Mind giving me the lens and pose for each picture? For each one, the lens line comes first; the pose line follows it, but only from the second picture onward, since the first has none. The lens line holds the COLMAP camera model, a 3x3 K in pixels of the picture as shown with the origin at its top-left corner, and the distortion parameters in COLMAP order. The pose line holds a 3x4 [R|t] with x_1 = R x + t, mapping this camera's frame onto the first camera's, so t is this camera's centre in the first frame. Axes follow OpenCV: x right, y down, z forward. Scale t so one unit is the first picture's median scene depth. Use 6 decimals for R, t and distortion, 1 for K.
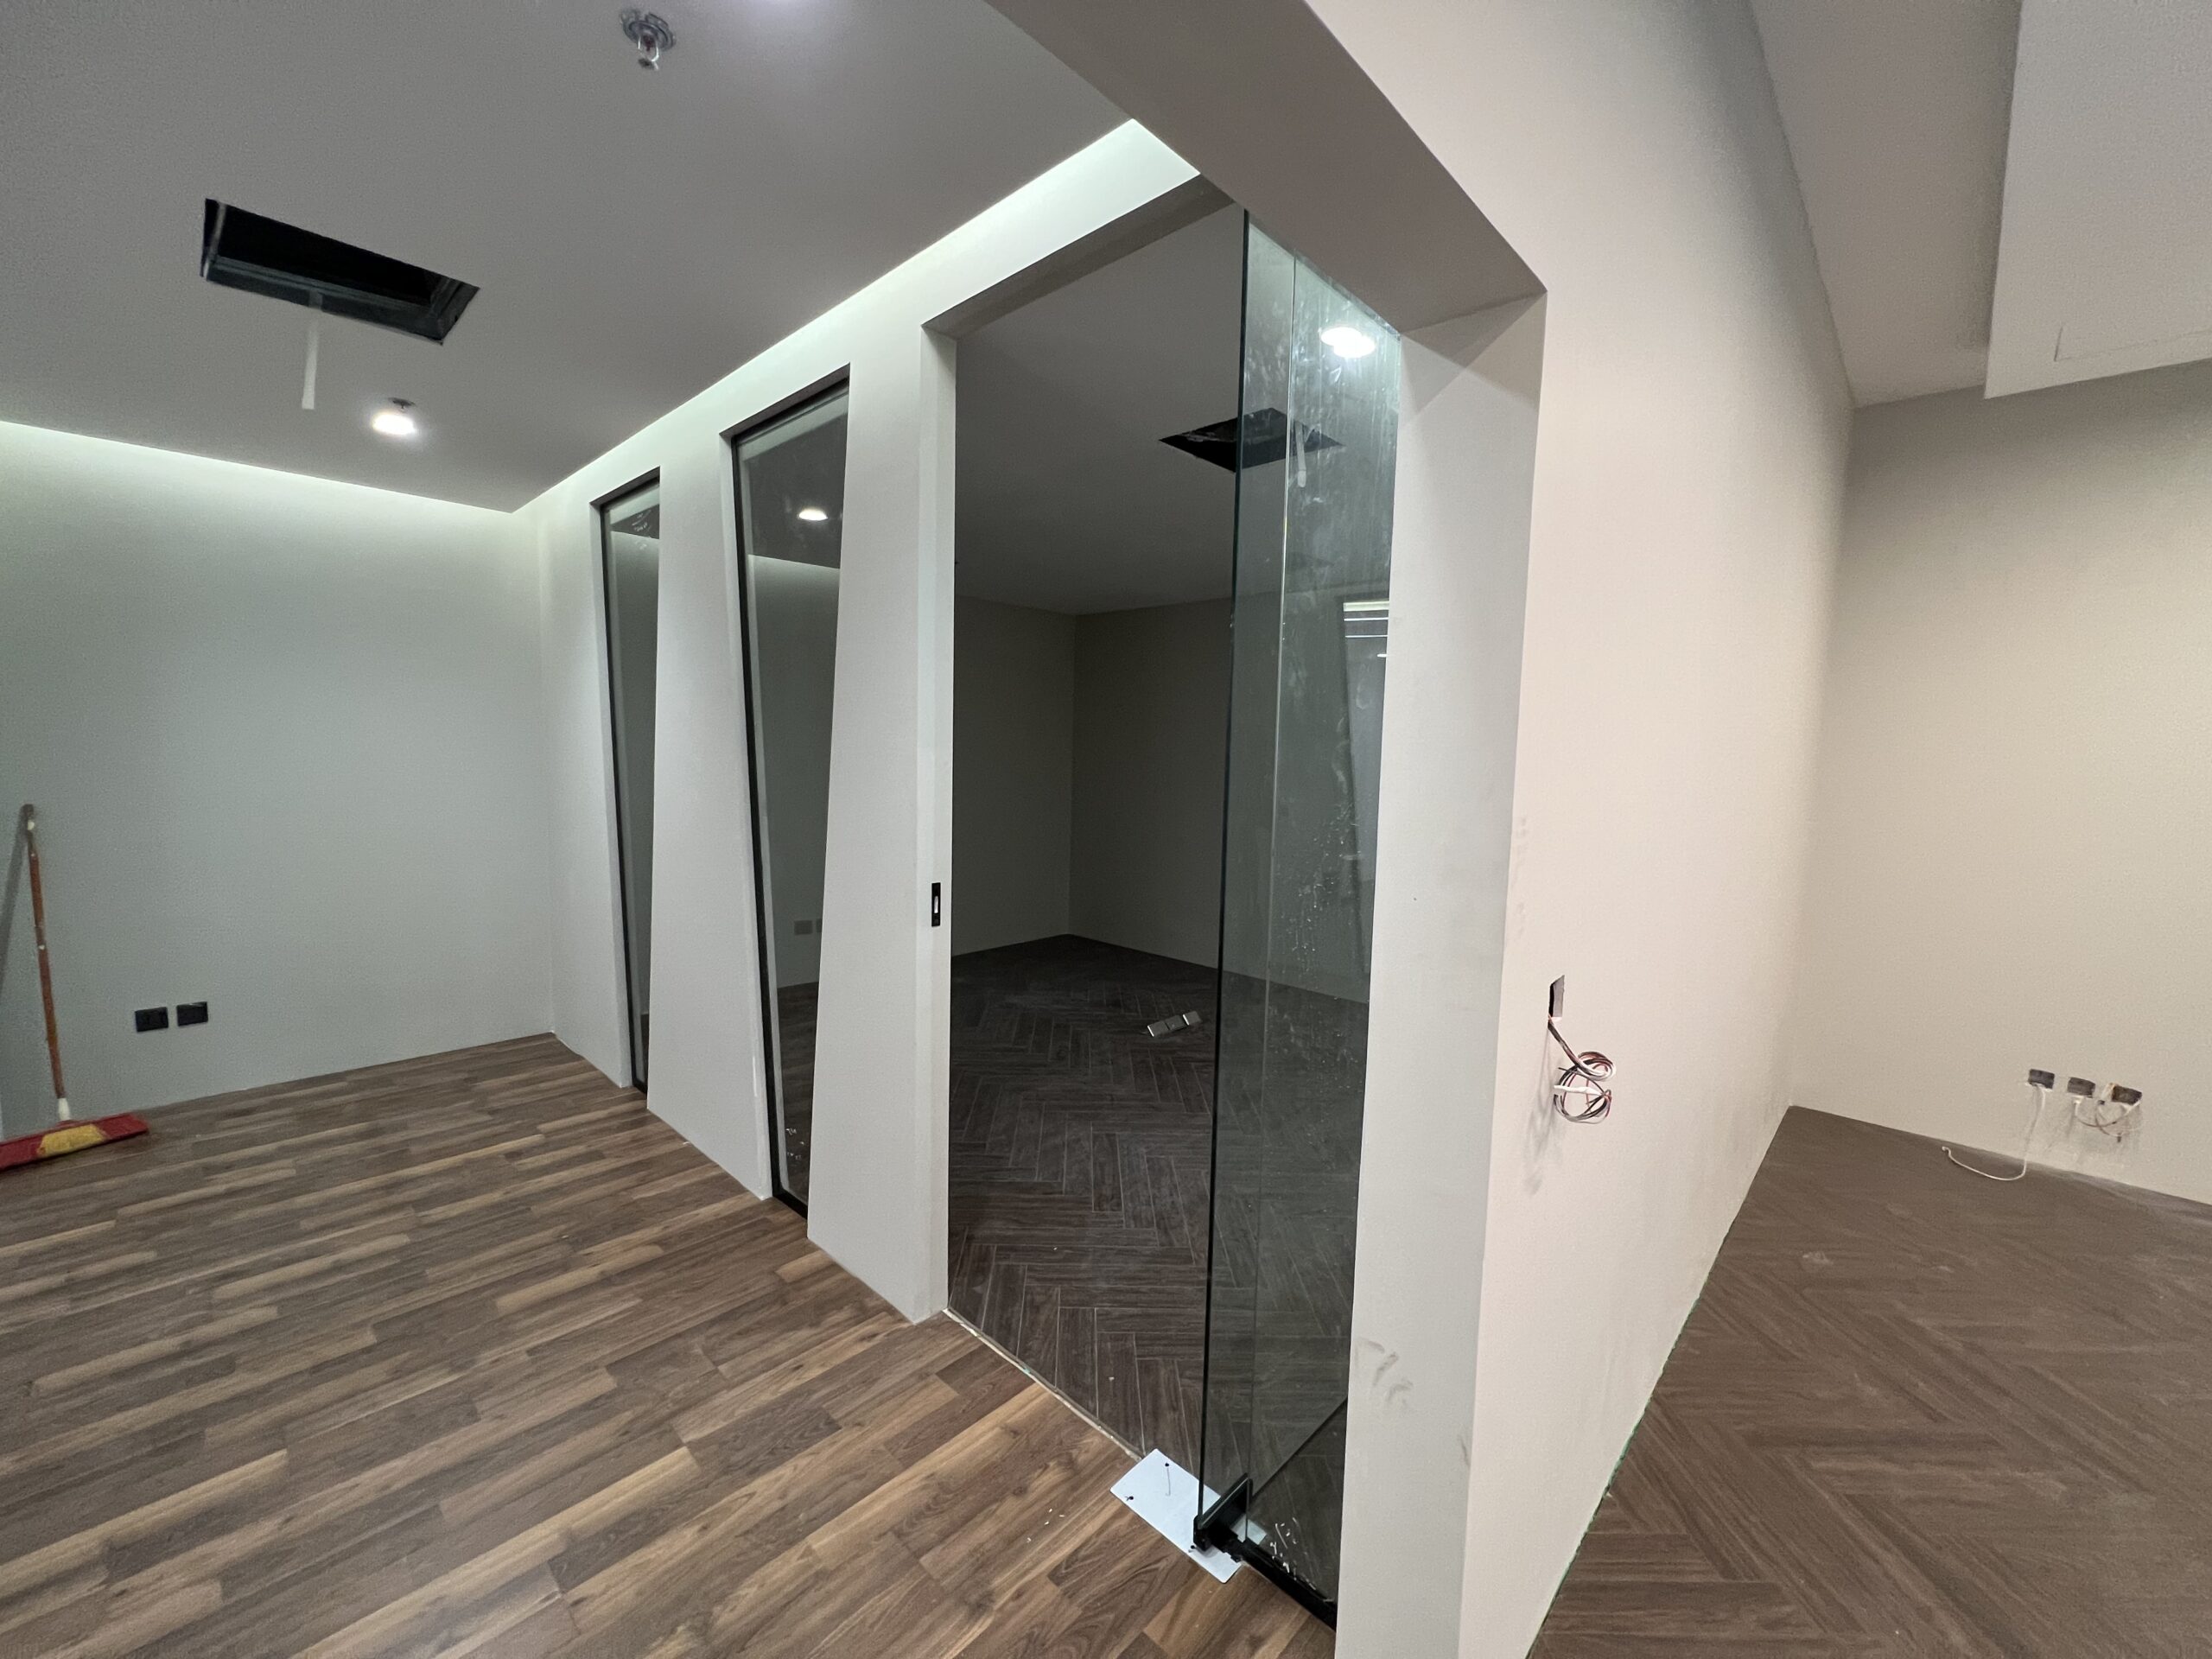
lens RADIAL K [[885.6, 0, 1096.3], [0, 885.6, 823.5], [0, 0, 1]] dist [-0.003774, 0.001629]
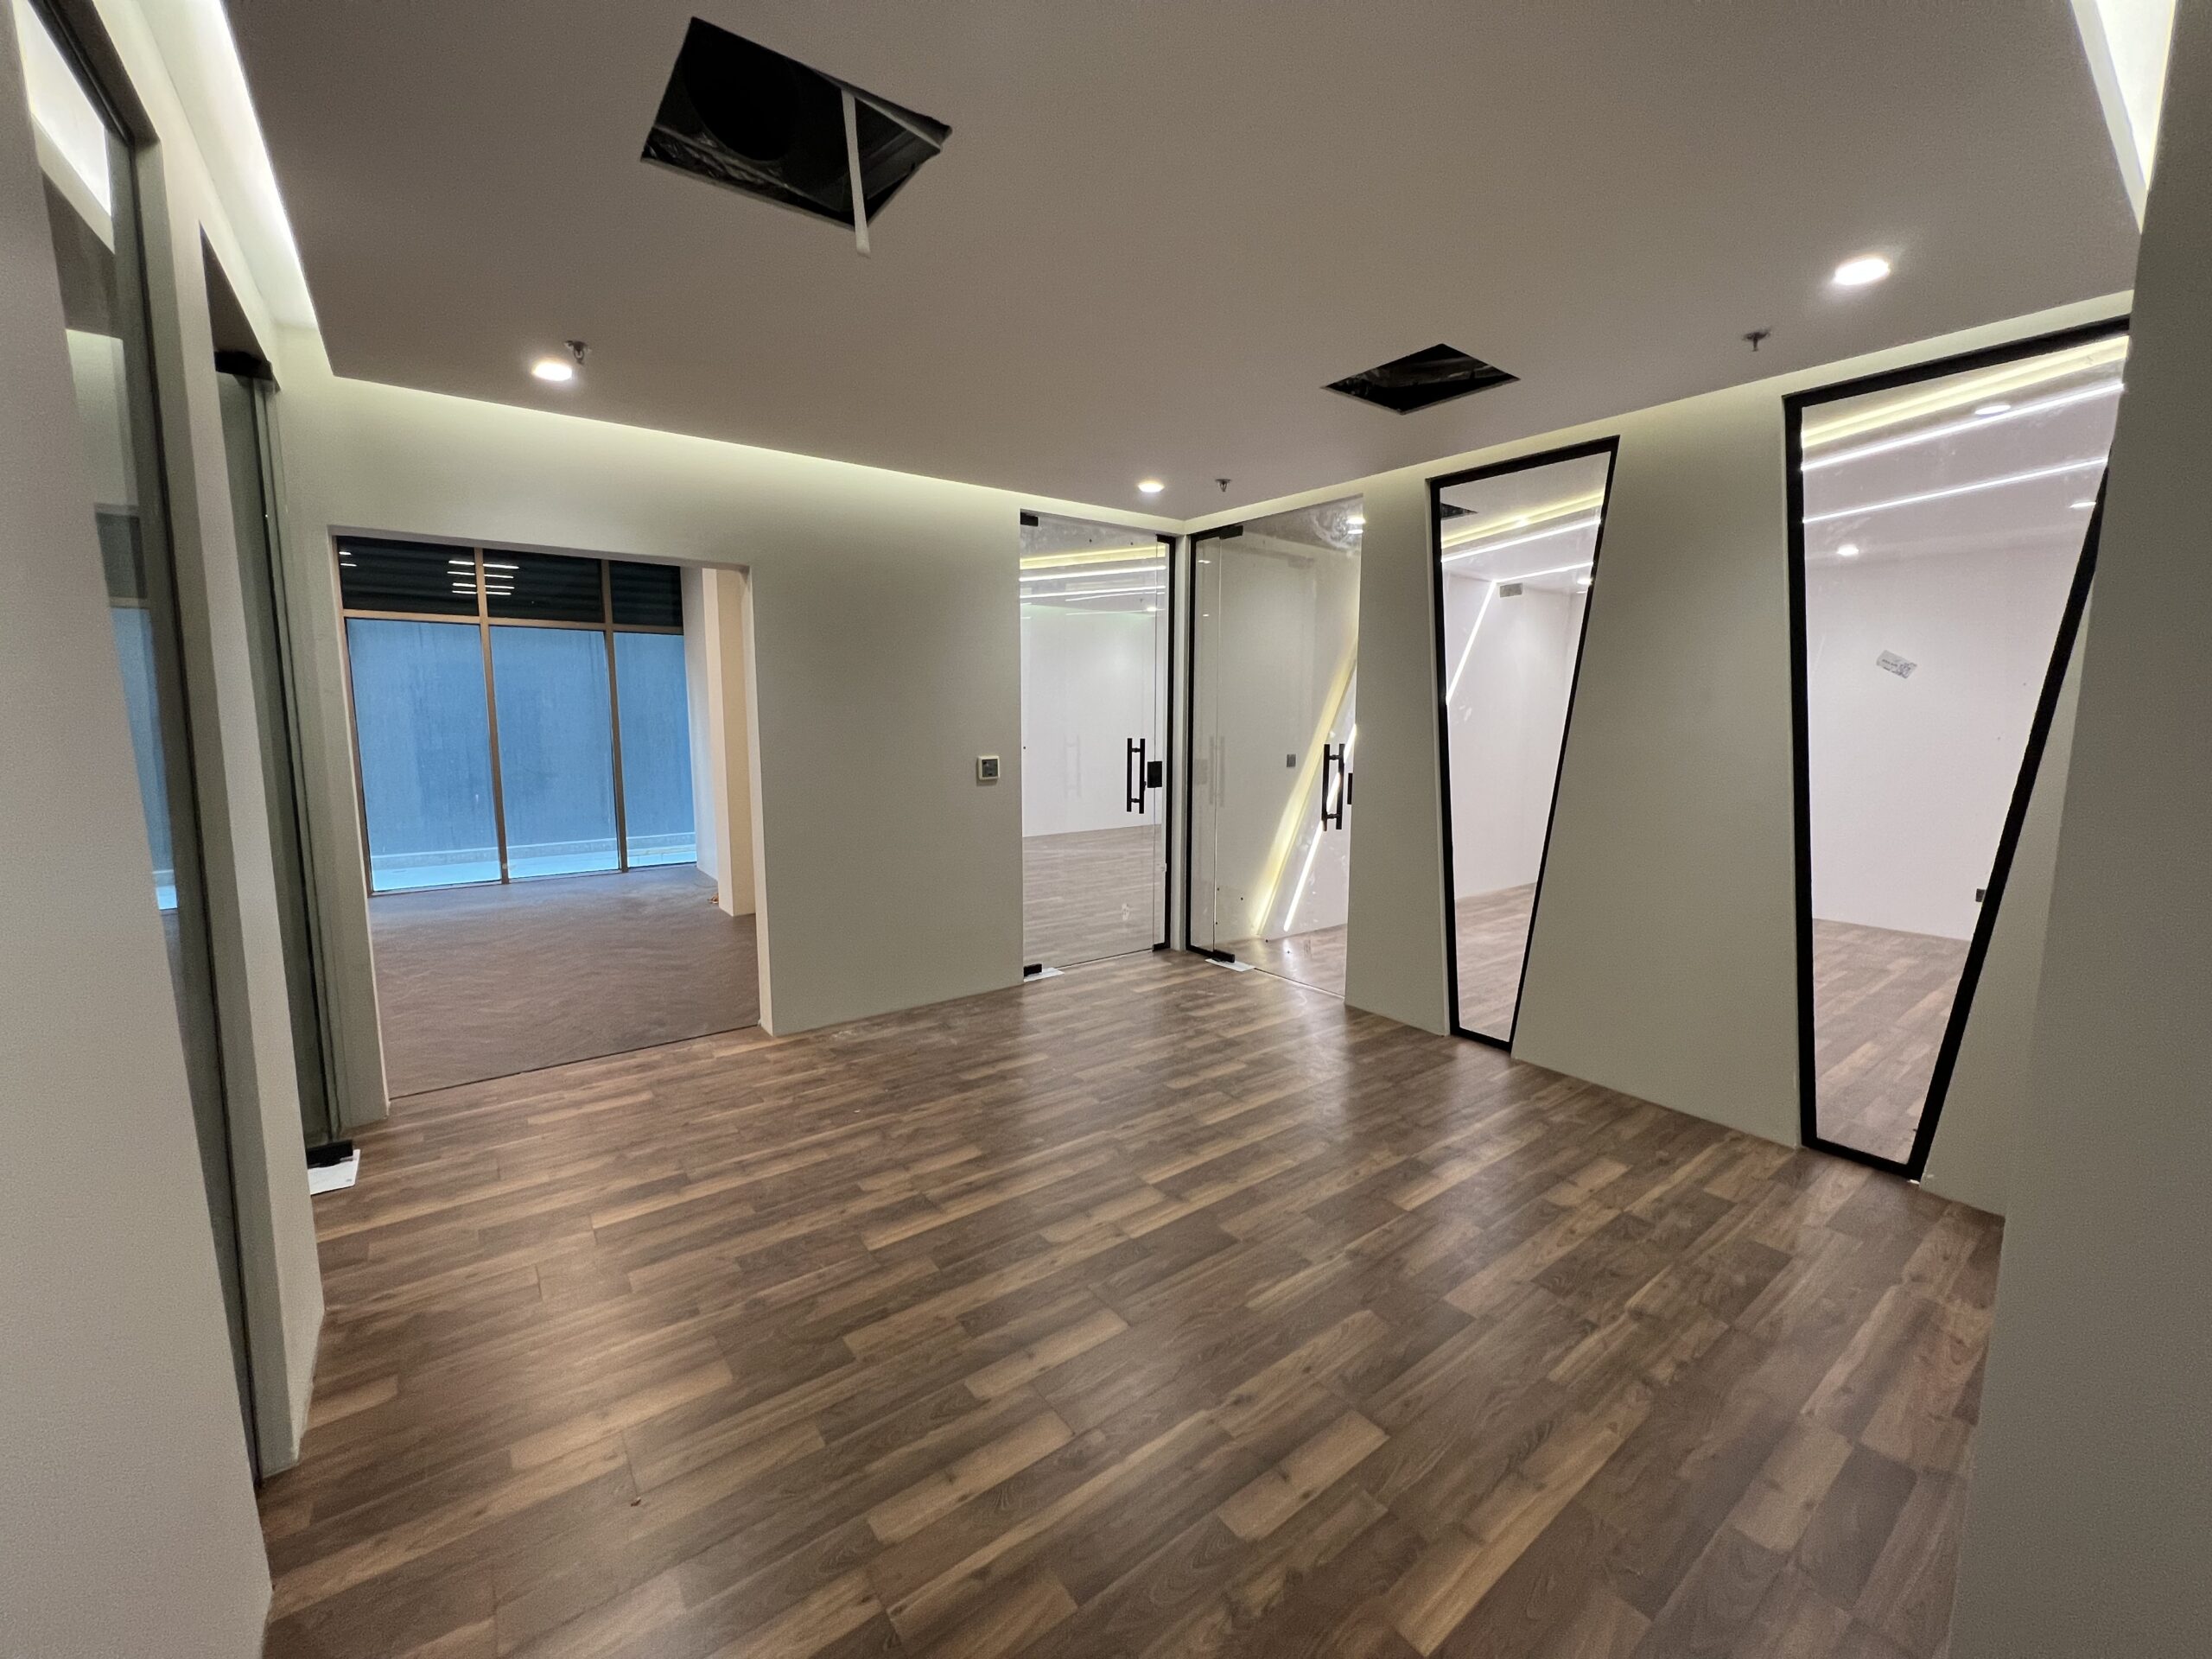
lens RADIAL K [[885.6, 0, 1100.2], [0, 885.6, 824.6], [0, 0, 1]] dist [-0.003774, 0.001629]
pose [[-0.986371, -0.046007, 0.157976, -1.274960], [-0.012045, 0.977727, 0.209535, -0.165335], [-0.164098, 0.204777, -0.964955, 1.850298]]
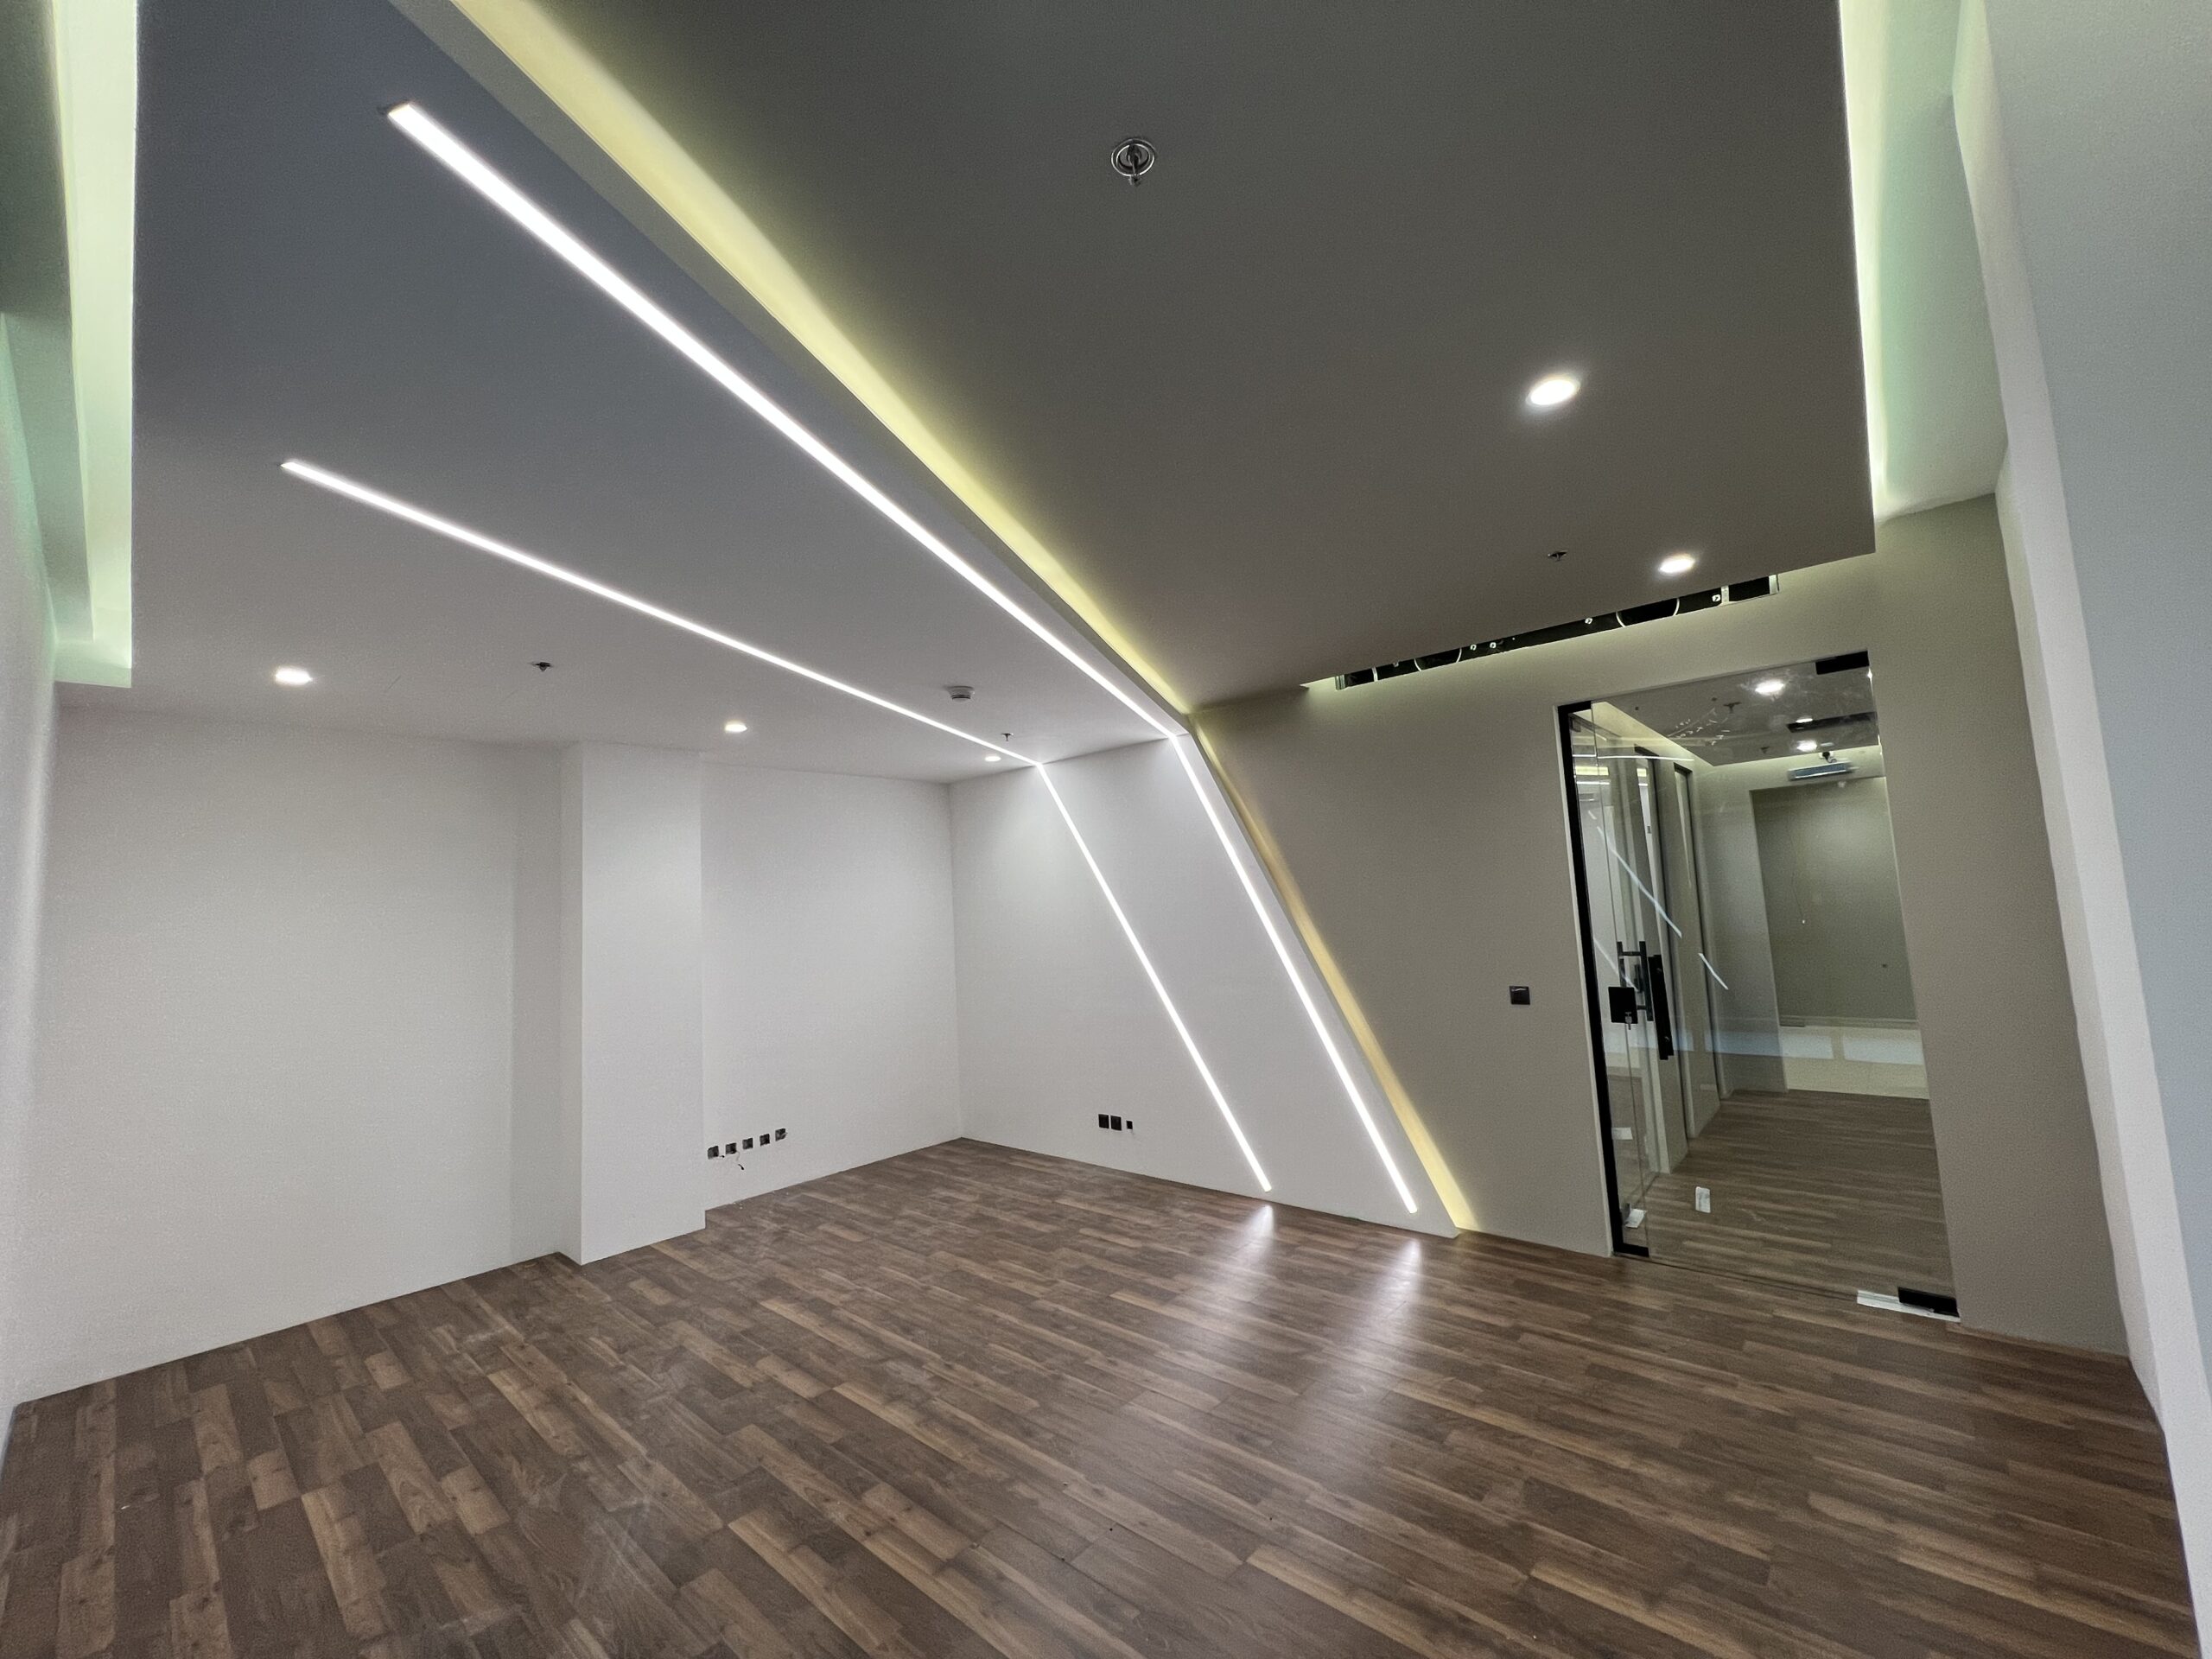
lens RADIAL K [[885.6, 0, 1102.4], [0, 885.6, 827.6], [0, 0, 1]] dist [-0.003774, 0.001629]
pose [[0.032187, -0.119092, -0.992361, 0.914413], [-0.028863, 0.992351, -0.120026, 0.105828], [0.999065, 0.032506, 0.028503, -1.896239]]
